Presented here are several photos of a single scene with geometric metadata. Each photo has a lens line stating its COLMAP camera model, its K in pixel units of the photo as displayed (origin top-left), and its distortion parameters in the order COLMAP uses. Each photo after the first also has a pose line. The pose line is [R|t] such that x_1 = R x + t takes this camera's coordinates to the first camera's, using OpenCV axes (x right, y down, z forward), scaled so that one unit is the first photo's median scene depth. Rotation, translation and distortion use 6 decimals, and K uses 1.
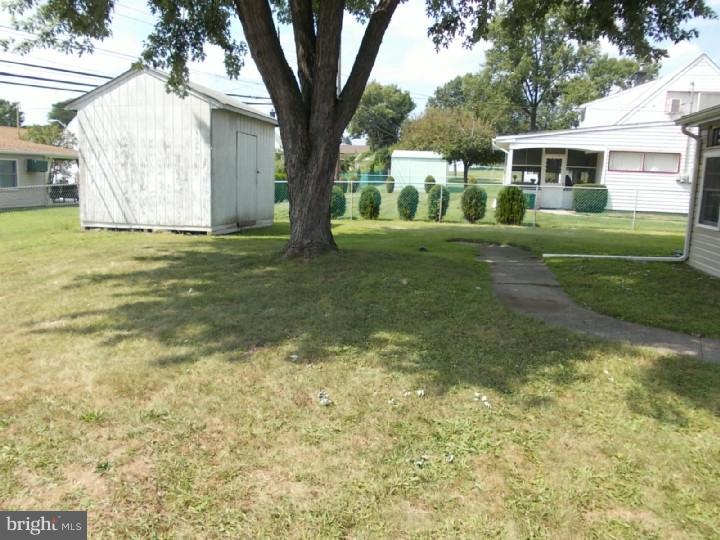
lens RADIAL K [[606.5, 0, 358.4], [0, 606.5, 271.5], [0, 0, 1]] dist [-0.029373, 0.018563]
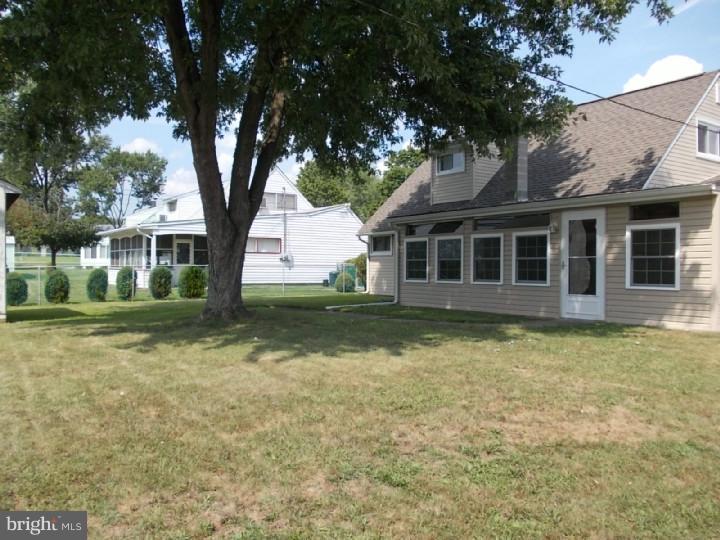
lens RADIAL K [[606.5, 0, 366.0], [0, 606.5, 255.4], [0, 0, 1]] dist [-0.029373, 0.018563]
pose [[0.676704, -0.017258, 0.736053, -0.382489], [0.137384, 0.985126, -0.103208, 0.006621], [-0.723324, 0.170963, 0.669009, -0.036720]]
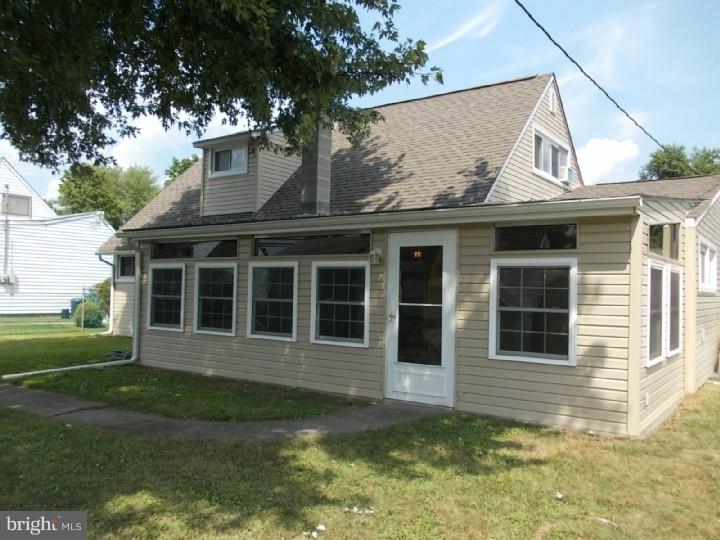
lens RADIAL K [[606.5, 0, 357.9], [0, 606.5, 268.4], [0, 0, 1]] dist [-0.029373, 0.018563]
pose [[0.399460, 0.002975, 0.916746, -0.153511], [0.141751, 0.987768, -0.064972, -0.029226], [-0.905725, 0.155904, 0.394152, 0.096211]]
